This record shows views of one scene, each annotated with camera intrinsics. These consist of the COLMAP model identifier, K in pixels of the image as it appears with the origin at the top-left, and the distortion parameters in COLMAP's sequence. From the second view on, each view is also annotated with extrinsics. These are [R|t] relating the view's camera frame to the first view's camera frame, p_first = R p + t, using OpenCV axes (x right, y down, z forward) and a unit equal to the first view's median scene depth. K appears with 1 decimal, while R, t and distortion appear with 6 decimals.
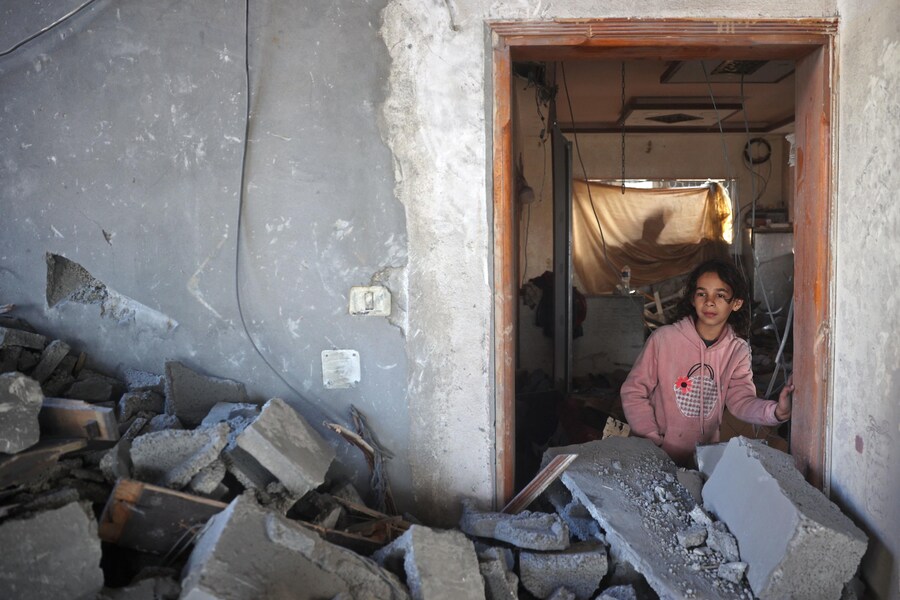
lens RADIAL K [[665.8, 0, 450.8], [0, 665.8, 269.6], [0, 0, 1]] dist [-0.090730, 0.102749]
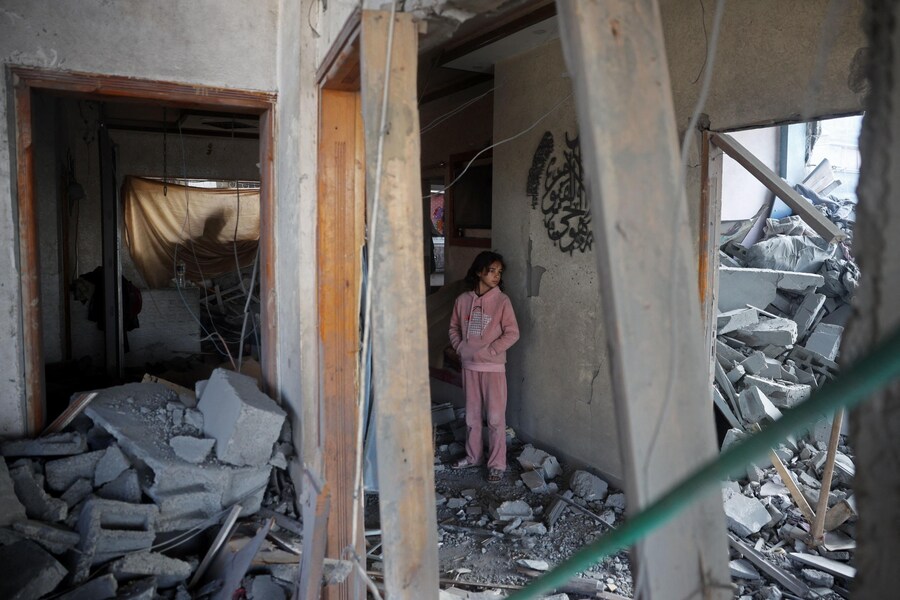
lens RADIAL K [[665.8, 0, 450.8], [0, 665.8, 269.6], [0, 0, 1]] dist [-0.090730, 0.102749]
pose [[0.815889, -0.021964, 0.577792, 0.013940], [0.019722, 0.999754, 0.010155, 0.028525], [-0.577873, 0.003110, 0.816121, -0.530764]]
